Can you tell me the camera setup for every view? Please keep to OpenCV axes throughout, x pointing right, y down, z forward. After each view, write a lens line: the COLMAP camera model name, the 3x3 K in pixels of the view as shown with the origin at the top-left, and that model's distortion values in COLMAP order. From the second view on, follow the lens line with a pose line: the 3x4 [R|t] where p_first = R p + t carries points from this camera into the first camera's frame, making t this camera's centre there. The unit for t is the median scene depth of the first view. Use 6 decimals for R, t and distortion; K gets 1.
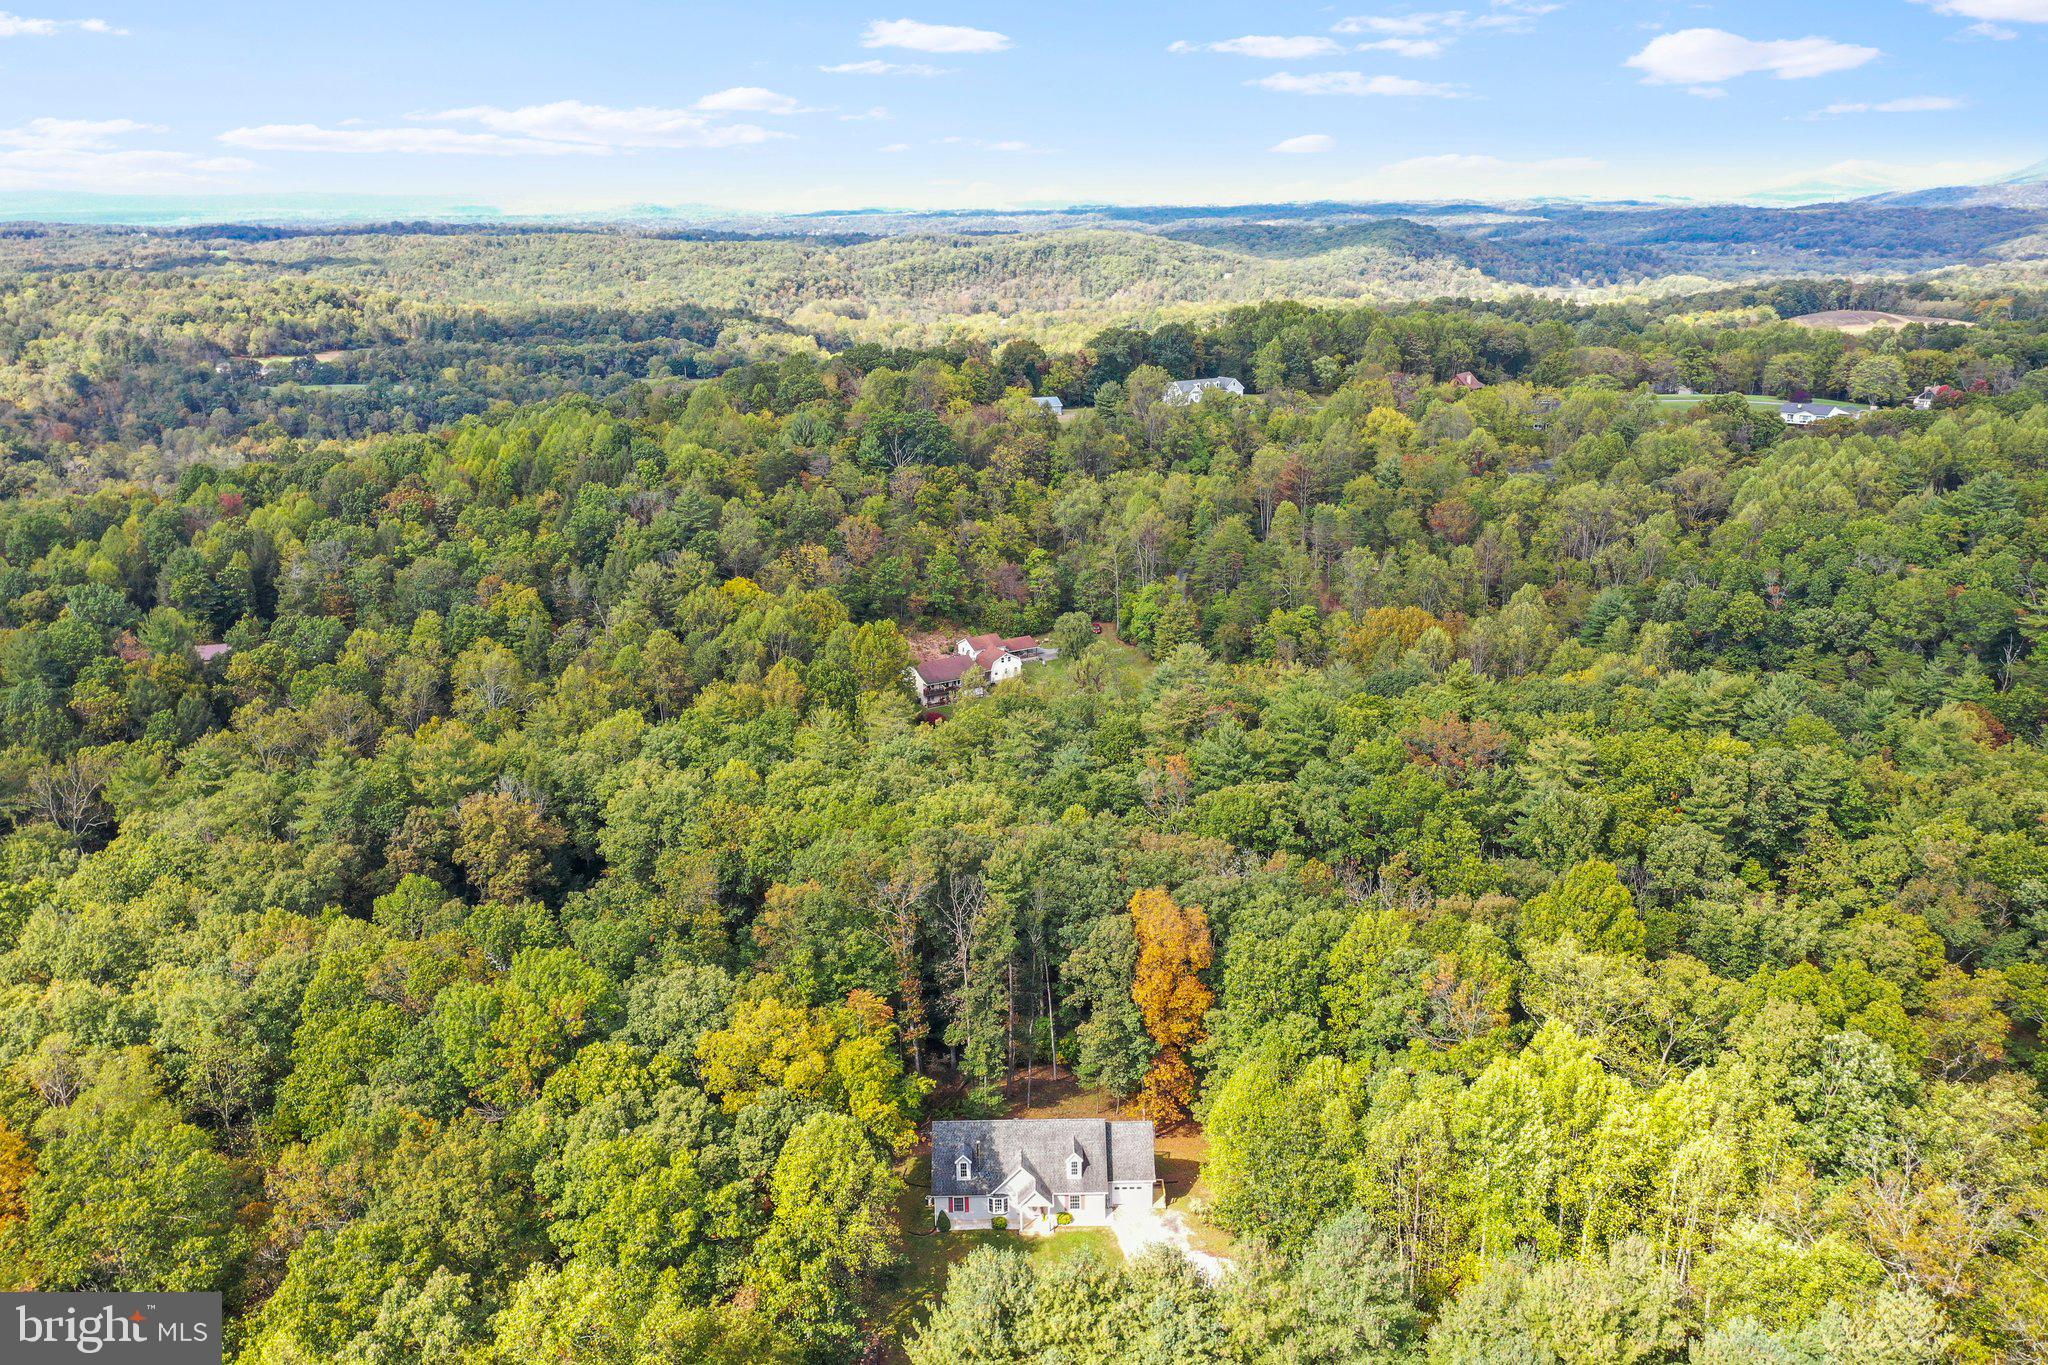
lens RADIAL K [[1637.0, 0, 1042.3], [0, 1637.0, 685.2], [0, 0, 1]] dist [0.008070, -0.005185]
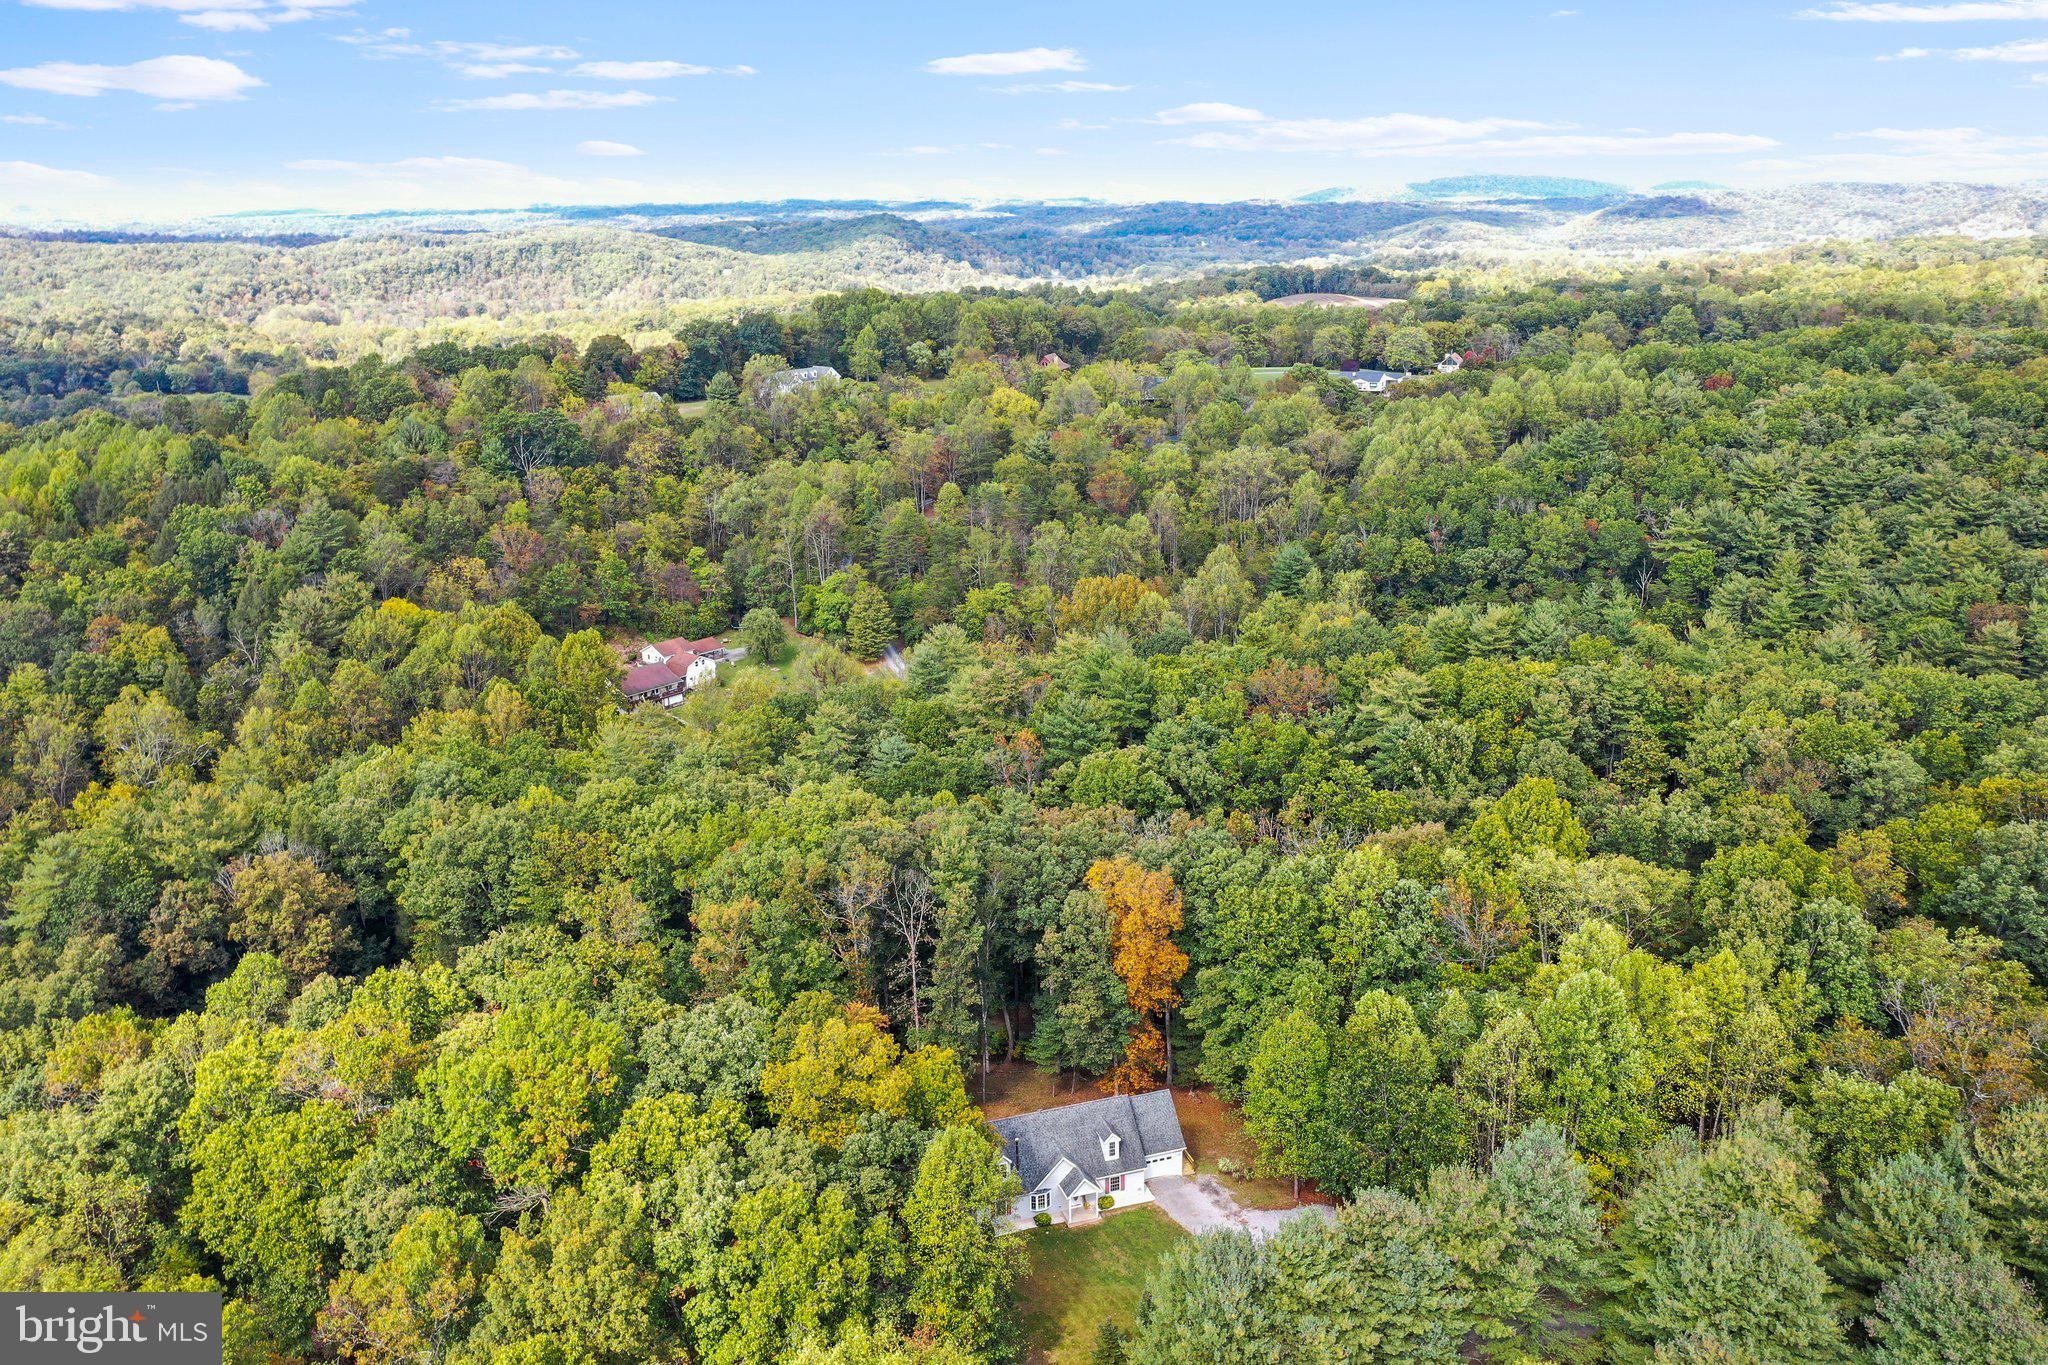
lens RADIAL K [[1637.0, 0, 1033.0], [0, 1637.0, 678.3], [0, 0, 1]] dist [0.008070, -0.005185]
pose [[0.950719, -0.090693, 0.296492, -0.117510], [0.091752, 0.995728, 0.010369, 0.001078], [-0.296165, 0.017346, 0.954979, 0.033340]]
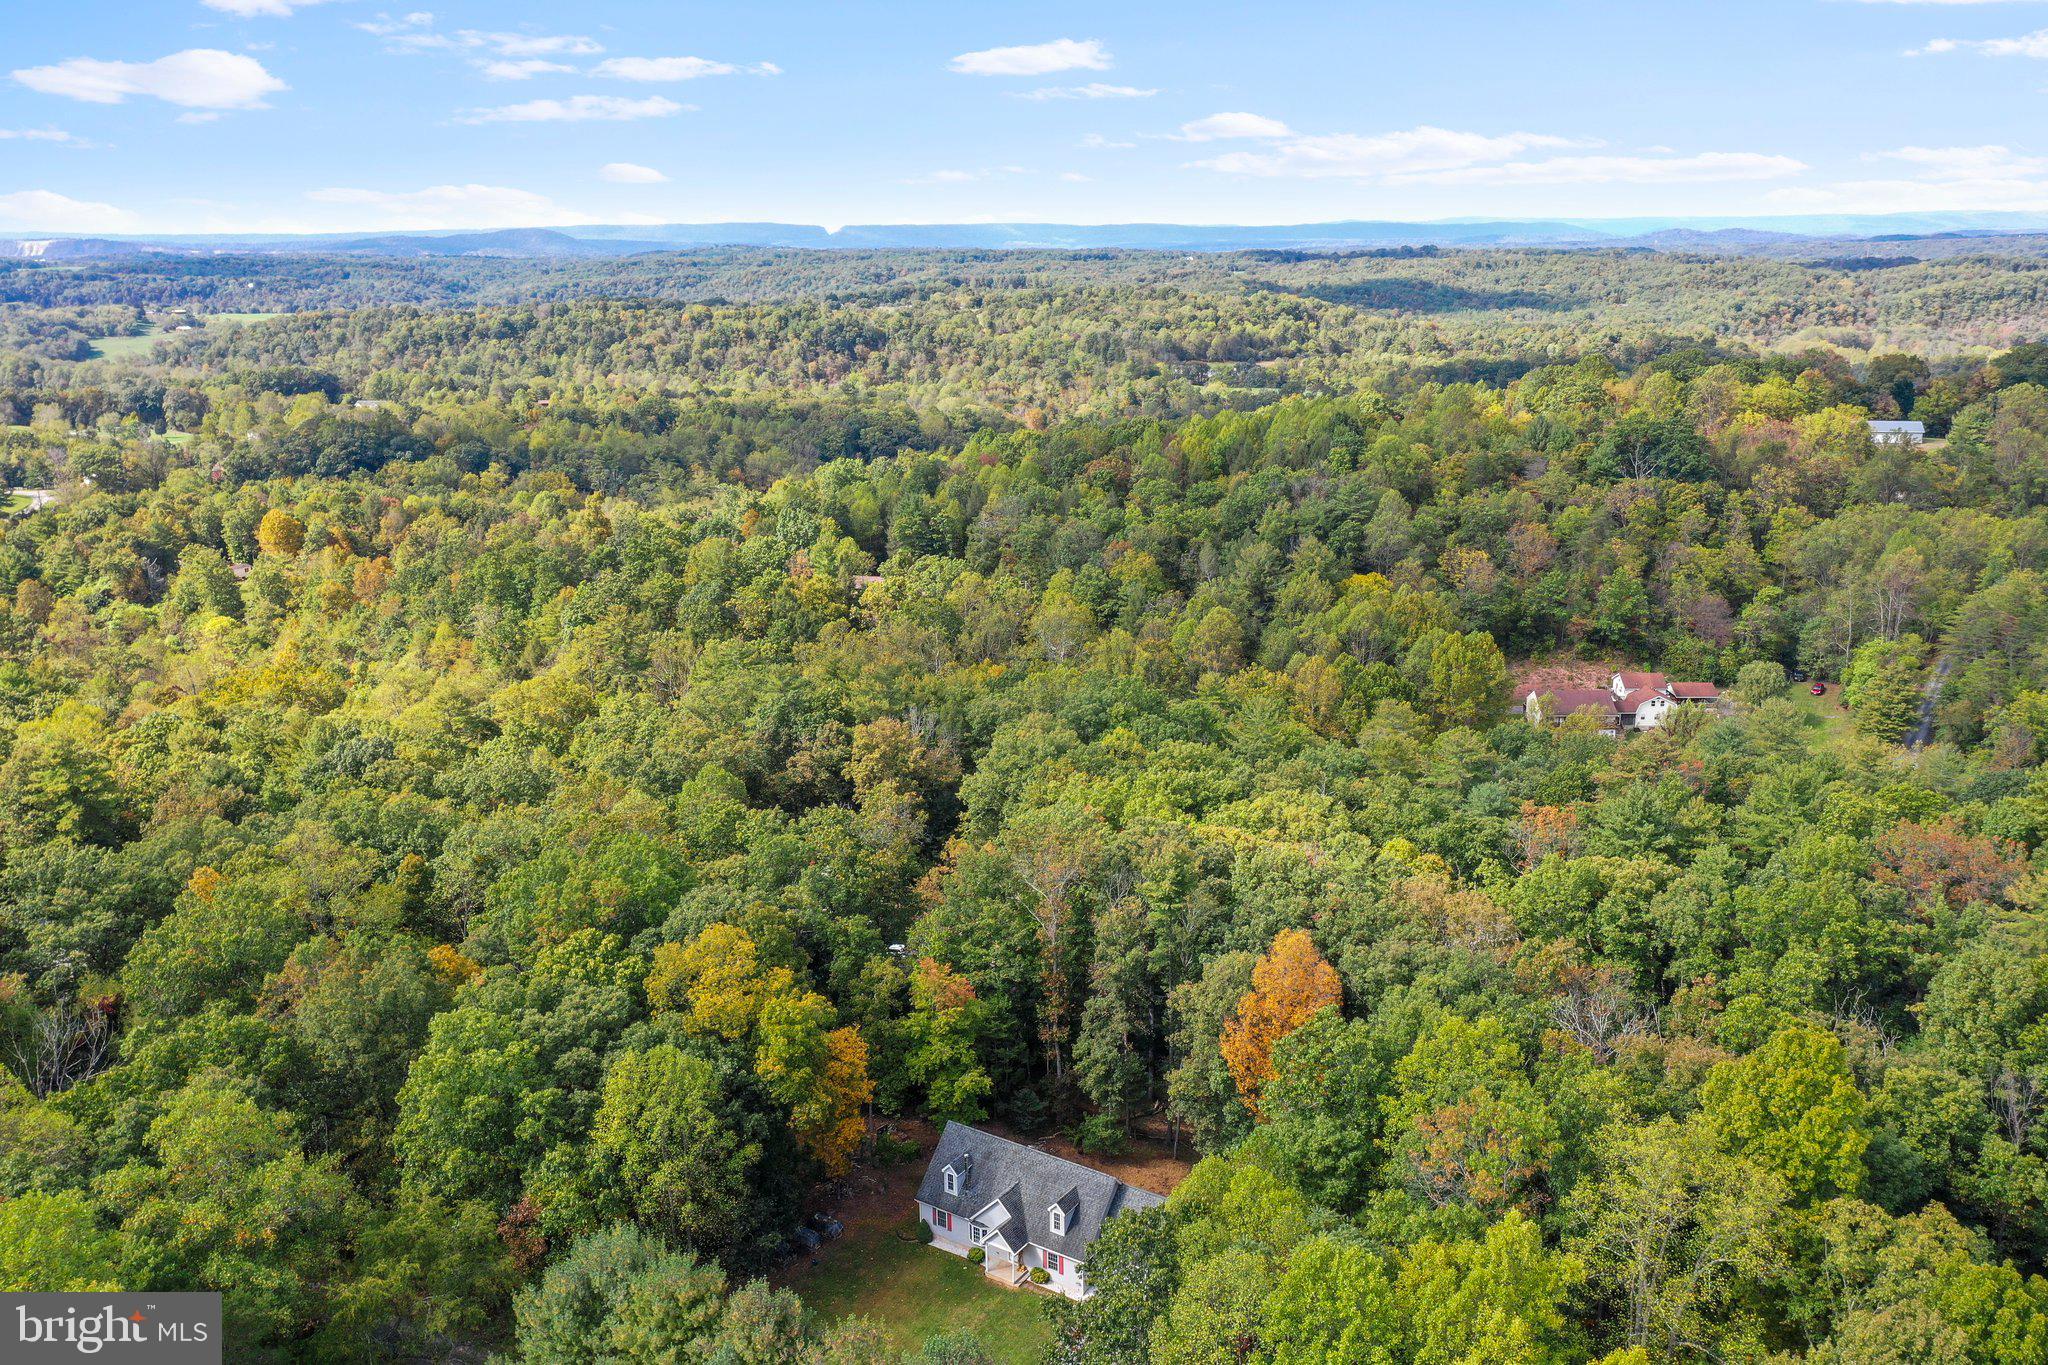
lens RADIAL K [[1637.0, 0, 1038.5], [0, 1637.0, 688.9], [0, 0, 1]] dist [0.008070, -0.005185]
pose [[0.819001, 0.146771, -0.554703, 0.178517], [-0.156219, 0.987249, 0.030567, 0.000904], [0.552117, 0.061621, 0.831487, 0.115508]]
